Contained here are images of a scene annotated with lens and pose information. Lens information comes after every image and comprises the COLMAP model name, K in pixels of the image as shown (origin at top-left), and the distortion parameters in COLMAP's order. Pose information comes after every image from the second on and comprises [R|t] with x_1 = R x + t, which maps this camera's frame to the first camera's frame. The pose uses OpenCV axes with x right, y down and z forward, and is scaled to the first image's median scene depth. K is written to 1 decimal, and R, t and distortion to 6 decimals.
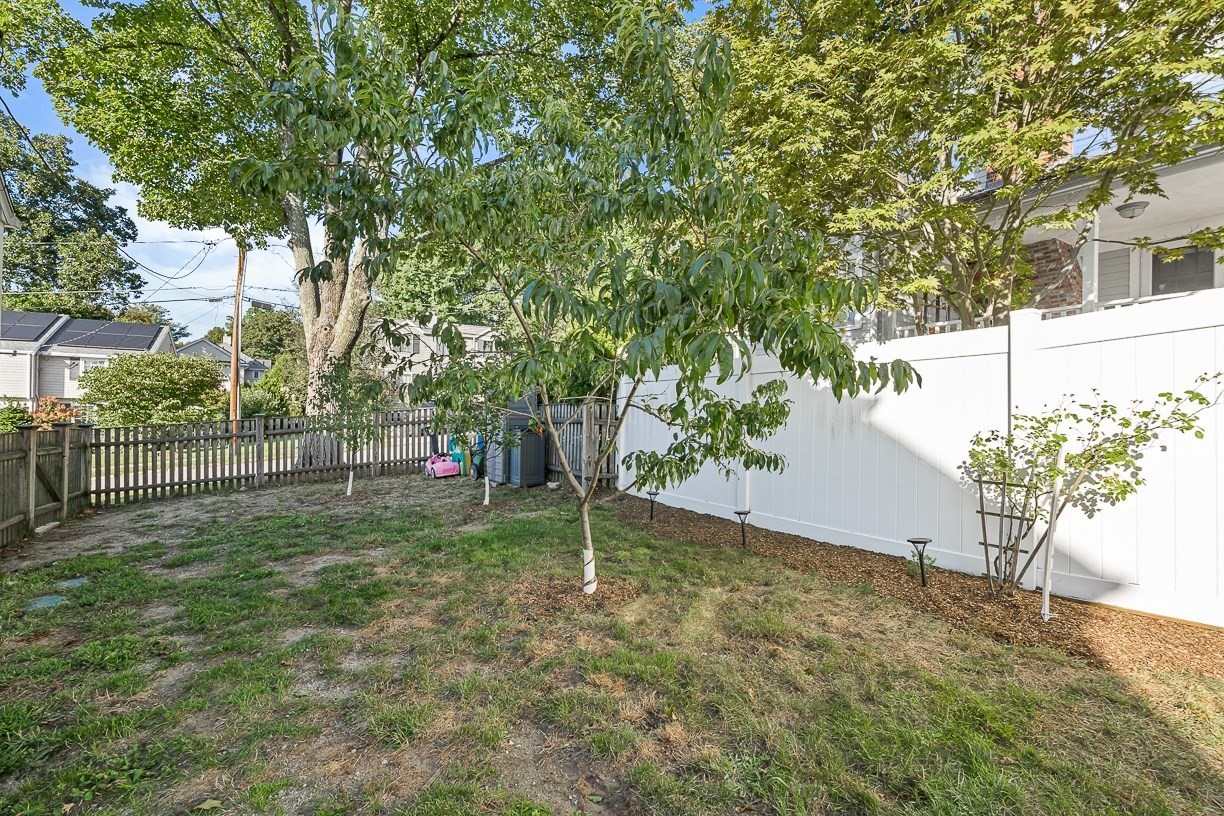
lens RADIAL K [[551.0, 0, 612.0], [0, 551.0, 408.0], [0, 0, 1]] dist [0.002293, 0.000290]
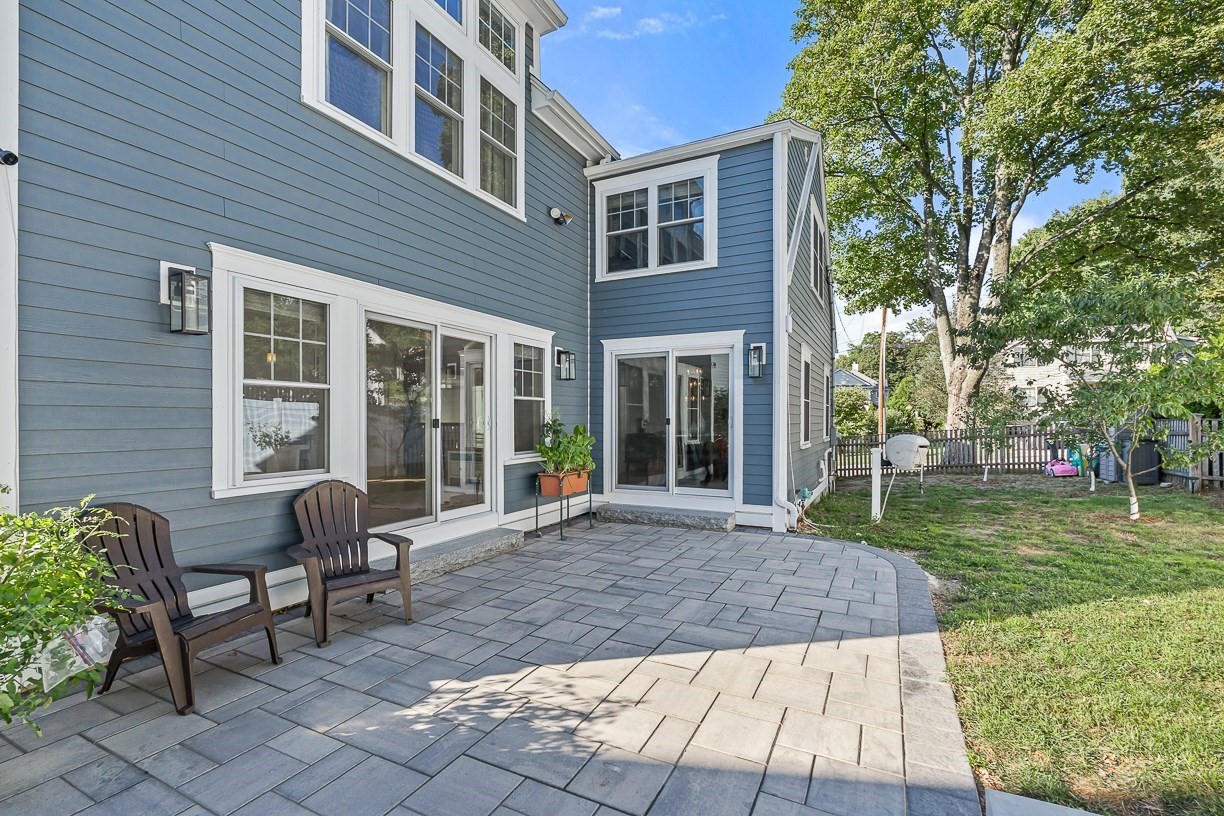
lens RADIAL K [[546.5, 0, 609.7], [0, 546.5, 423.0], [0, 0, 1]] dist [-0.000790, -0.000058]
pose [[0.526658, -0.011736, -0.849996, 0.230731], [0.013632, 0.999893, -0.005359, -0.009440], [0.849968, -0.008765, 0.526761, -0.591468]]
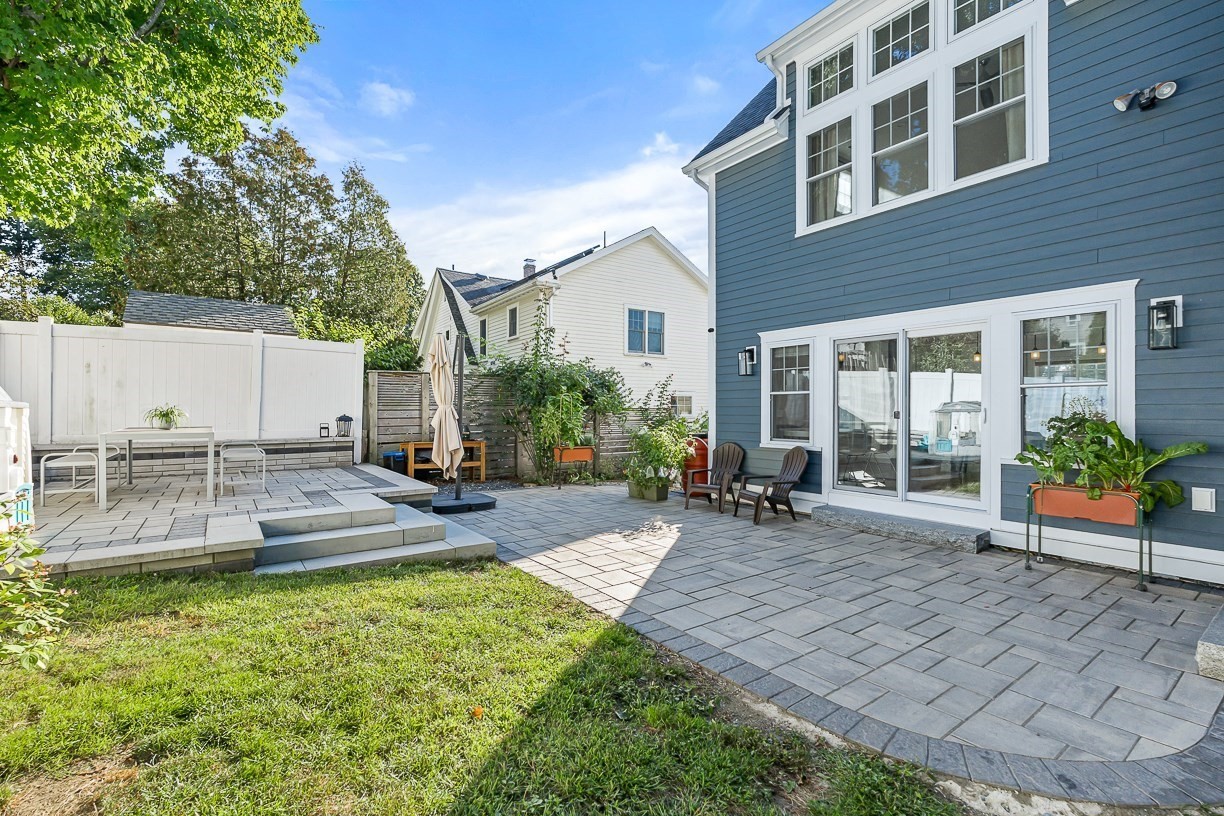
lens RADIAL K [[551.0, 0, 612.0], [0, 551.0, 408.0], [0, 0, 1]] dist [0.002293, 0.000290]
pose [[-0.996498, -0.016945, -0.081883, 0.076673], [-0.016089, 0.999809, -0.011107, -0.009818], [0.082055, -0.009751, -0.996580, 0.143463]]
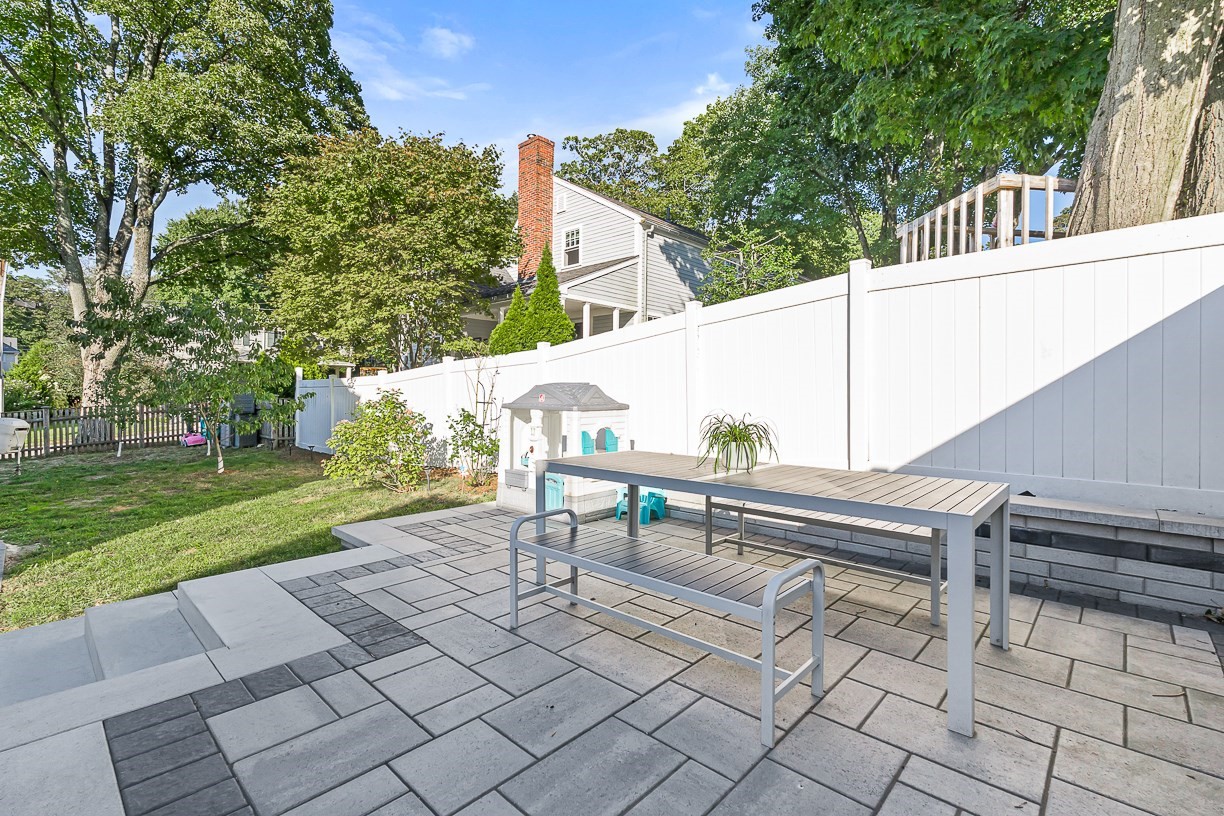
lens RADIAL K [[554.8, 0, 614.6], [0, 554.8, 393.8], [0, 0, 1]] dist [-0.000899, -0.000586]
pose [[0.962290, -0.008290, 0.271899, 0.396945], [0.006154, 0.999943, 0.008709, -0.025536], [-0.271956, -0.006708, 0.962286, -0.790015]]
